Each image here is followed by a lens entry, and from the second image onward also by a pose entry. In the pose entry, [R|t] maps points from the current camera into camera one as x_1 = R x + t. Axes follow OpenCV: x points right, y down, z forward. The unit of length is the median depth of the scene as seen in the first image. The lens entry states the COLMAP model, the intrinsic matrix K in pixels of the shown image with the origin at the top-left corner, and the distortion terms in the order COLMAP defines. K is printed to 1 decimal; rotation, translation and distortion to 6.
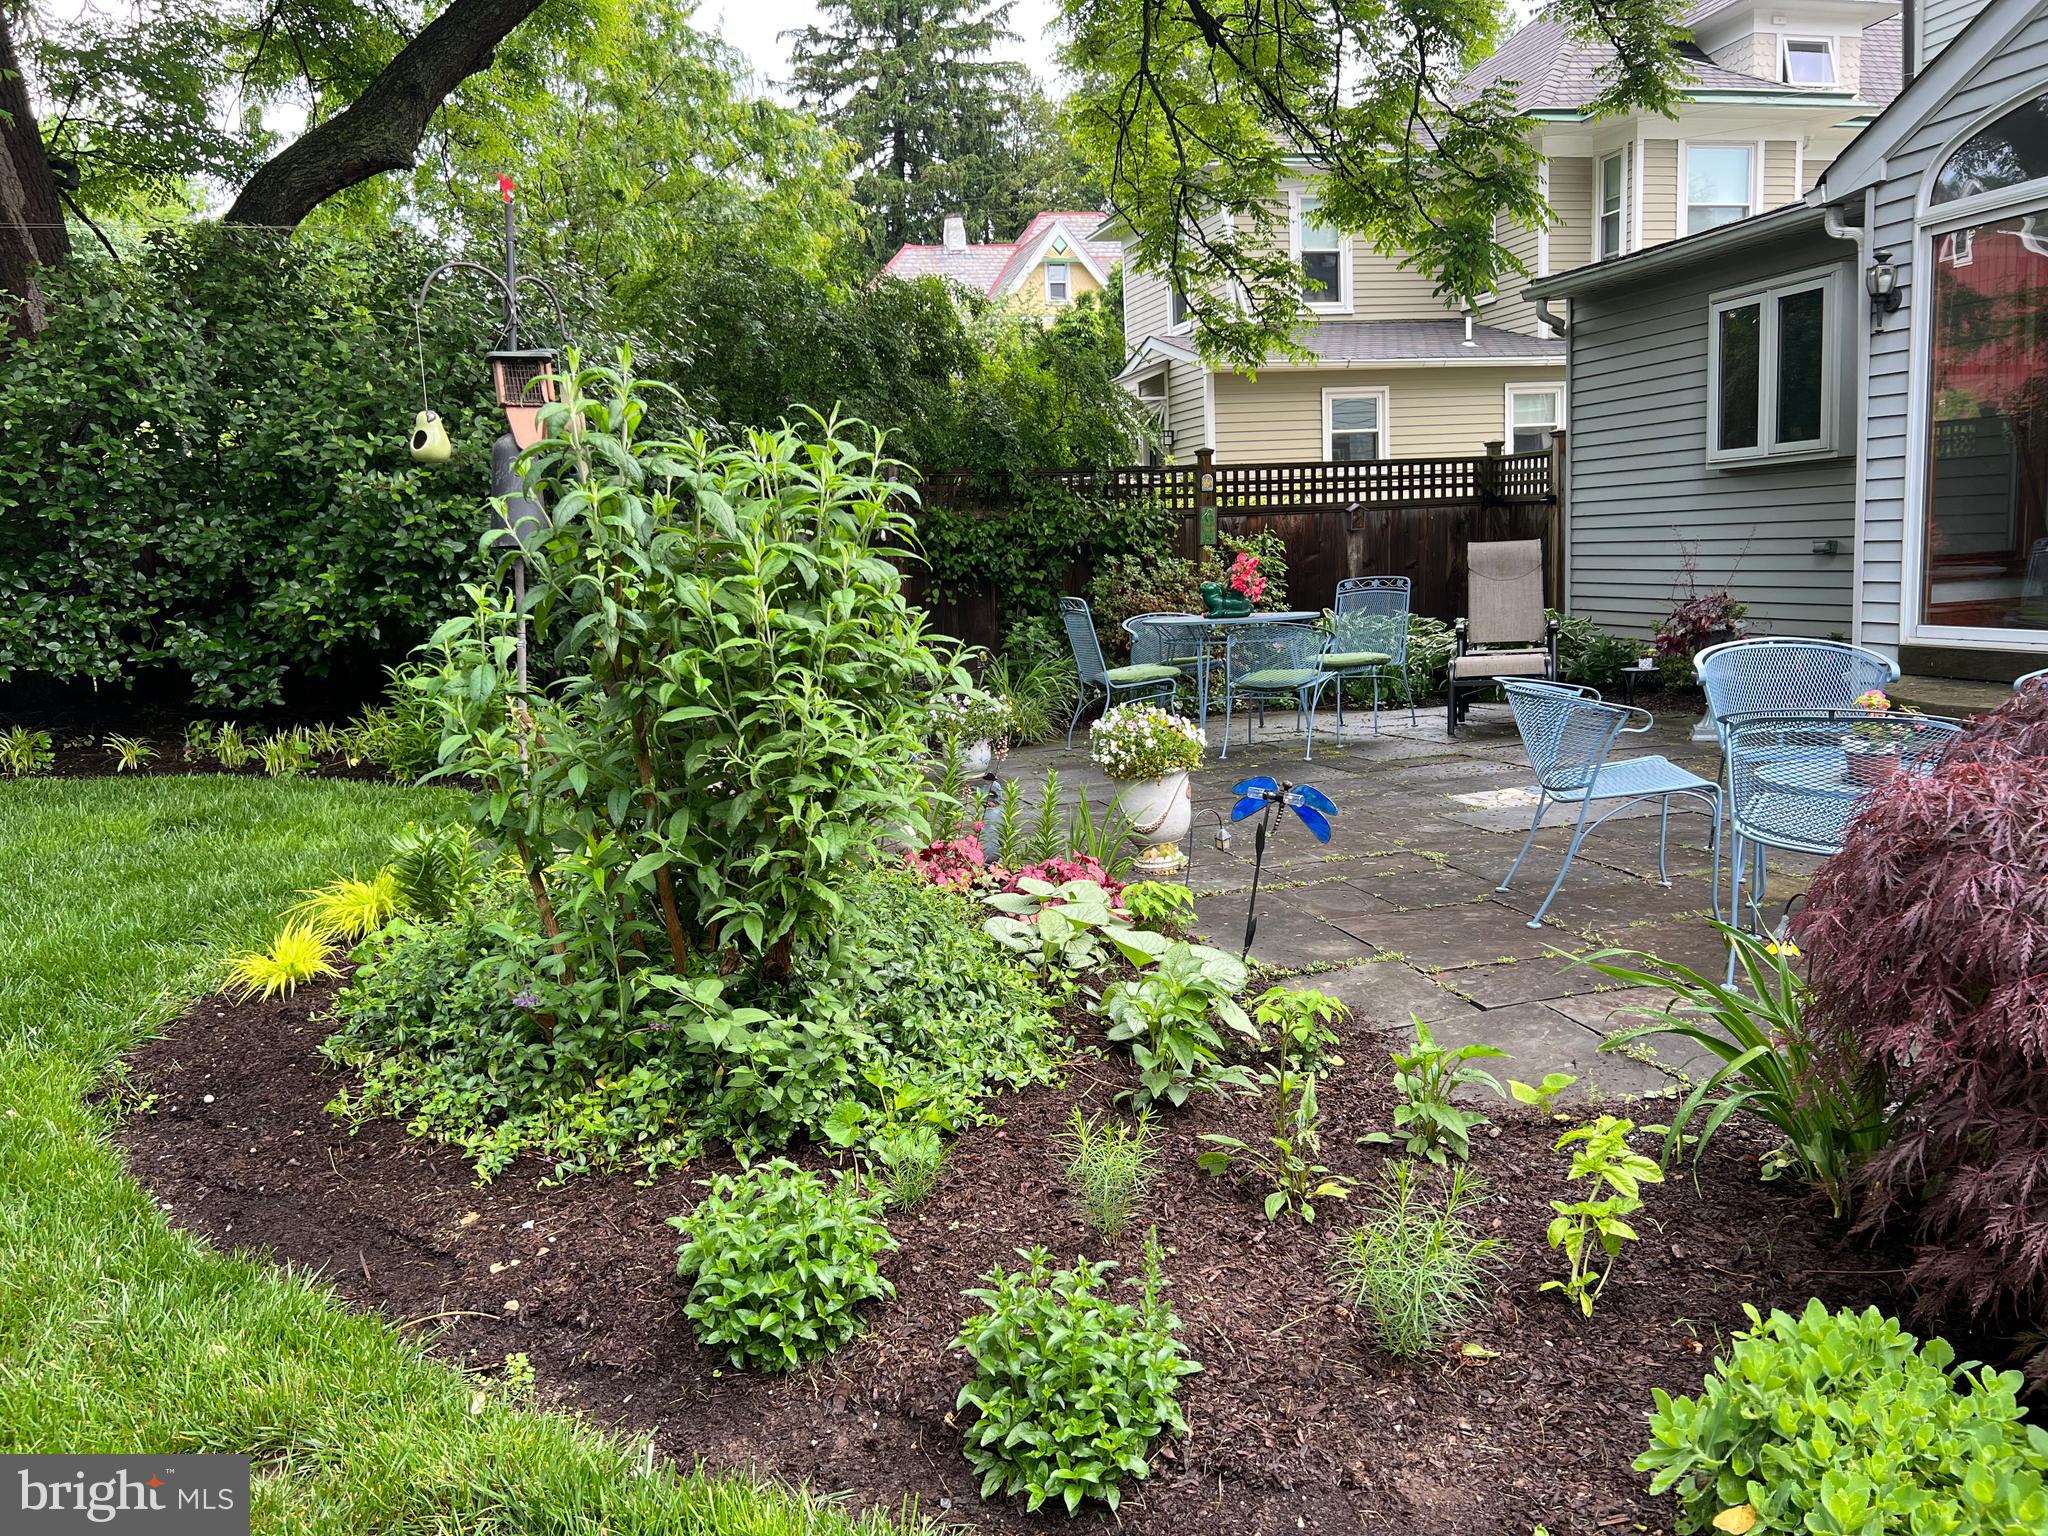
lens RADIAL K [[1586.1, 0, 1028.3], [0, 1586.1, 763.4], [0, 0, 1]] dist [-0.025068, 0.006127]
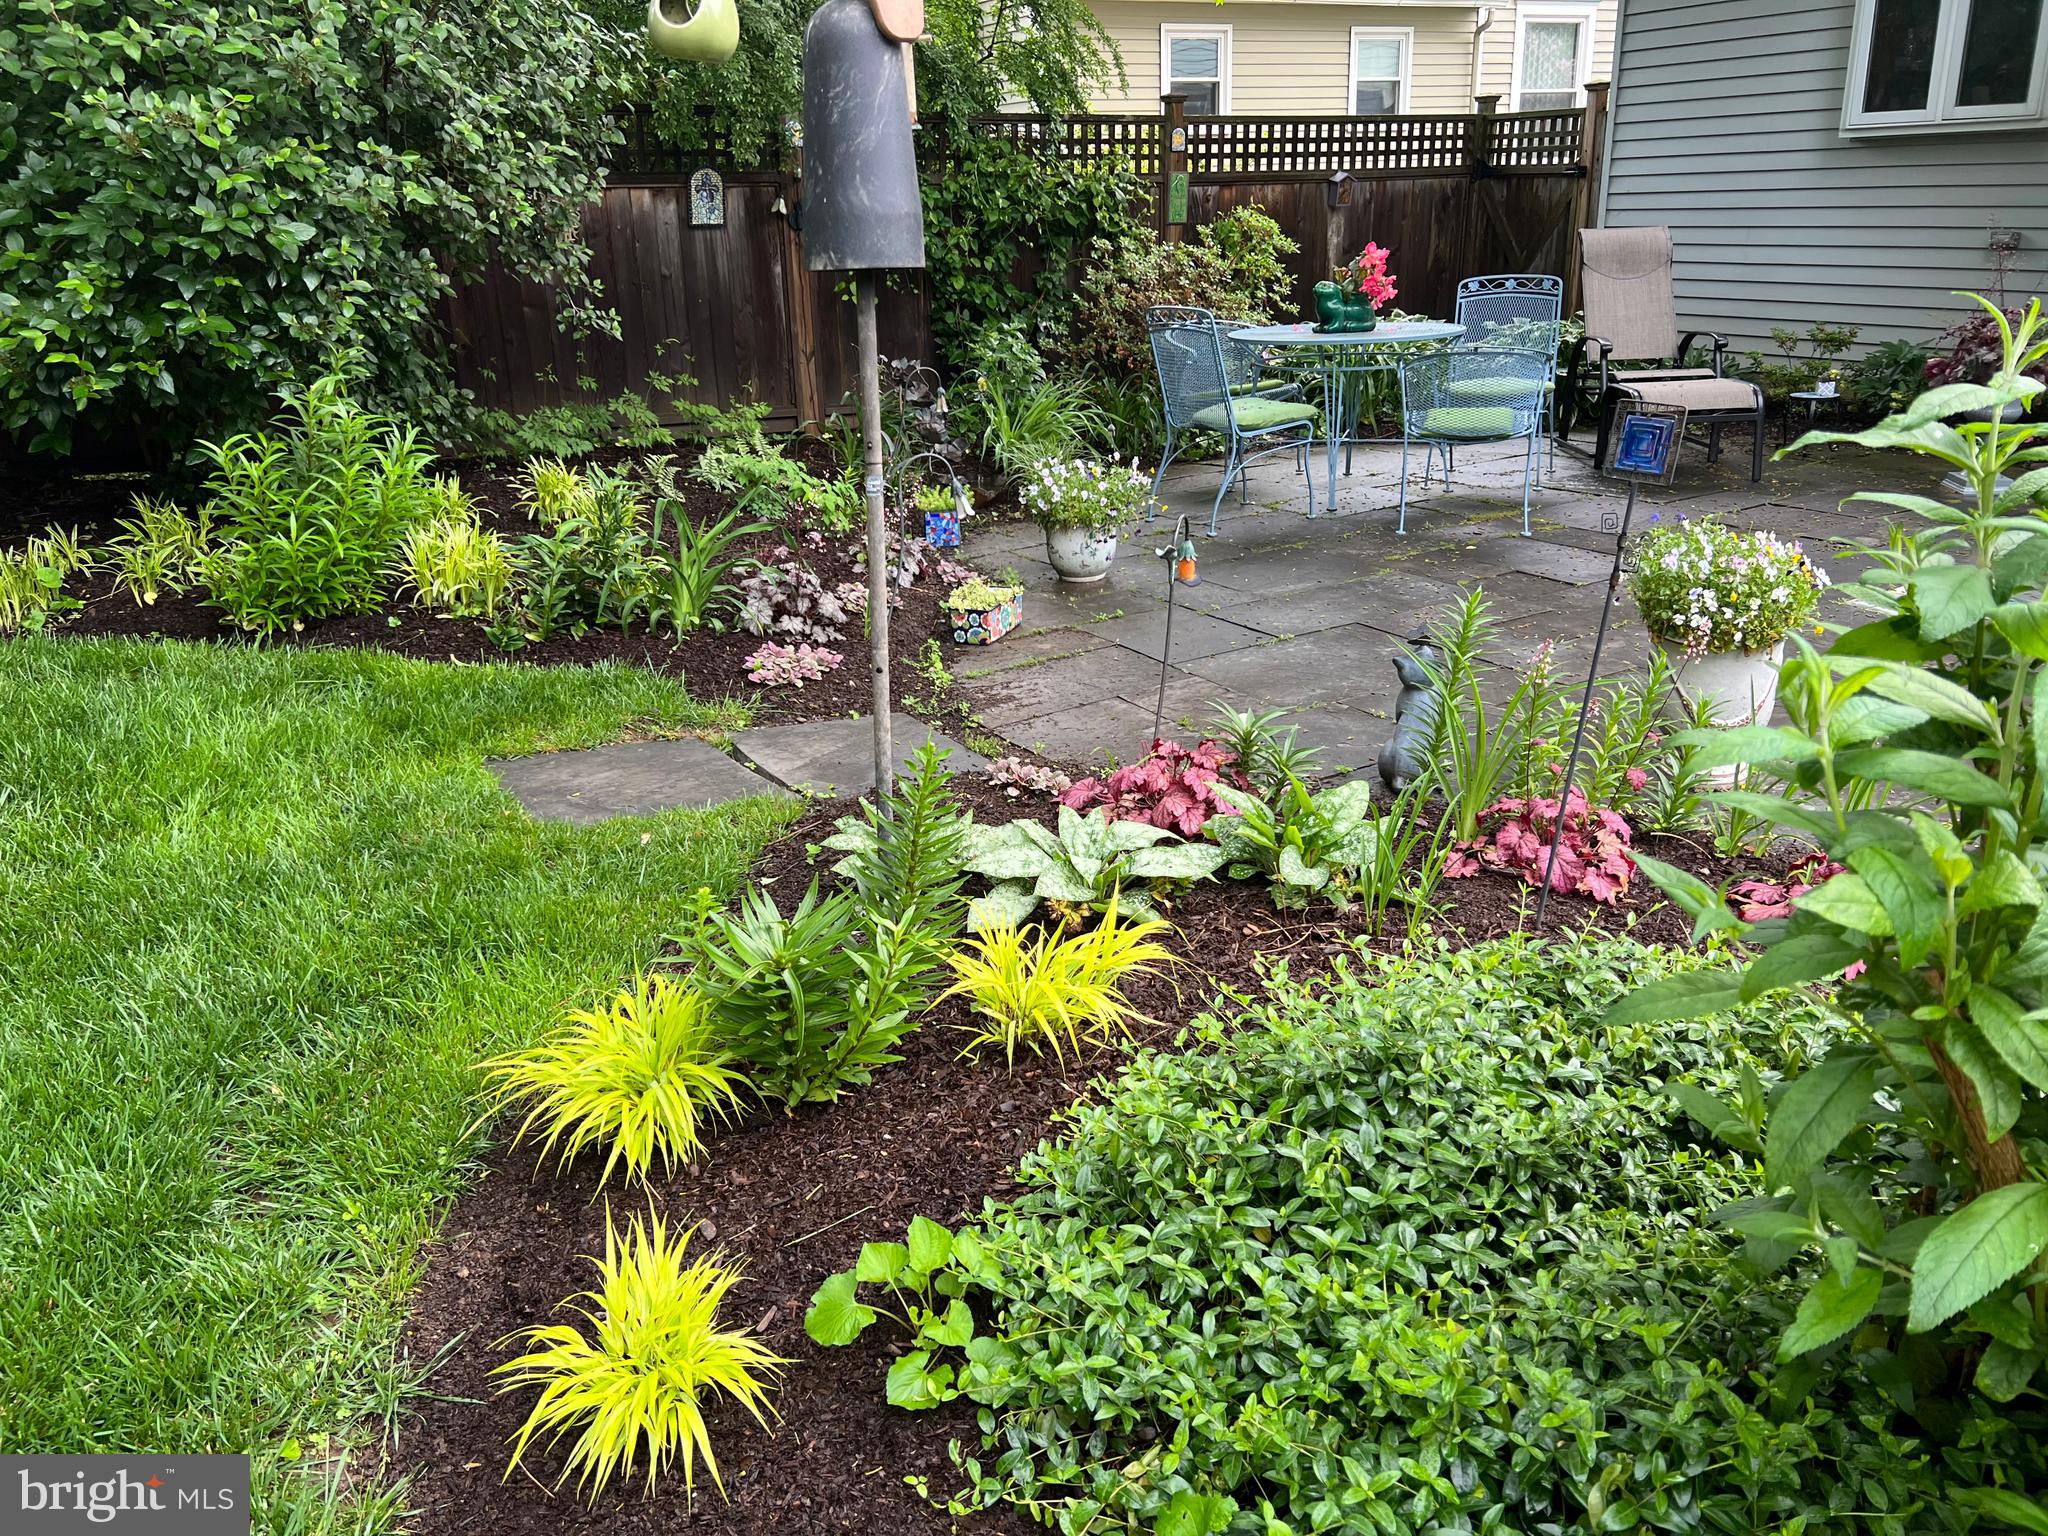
lens RADIAL K [[1586.1, 0, 1015.9], [0, 1586.1, 774.8], [0, 0, 1]] dist [-0.025068, 0.006127]
pose [[0.974224, -0.066477, 0.215567, -0.166534], [0.020911, 0.978092, 0.207121, -0.037459], [-0.224613, -0.197275, 0.954270, 0.232639]]
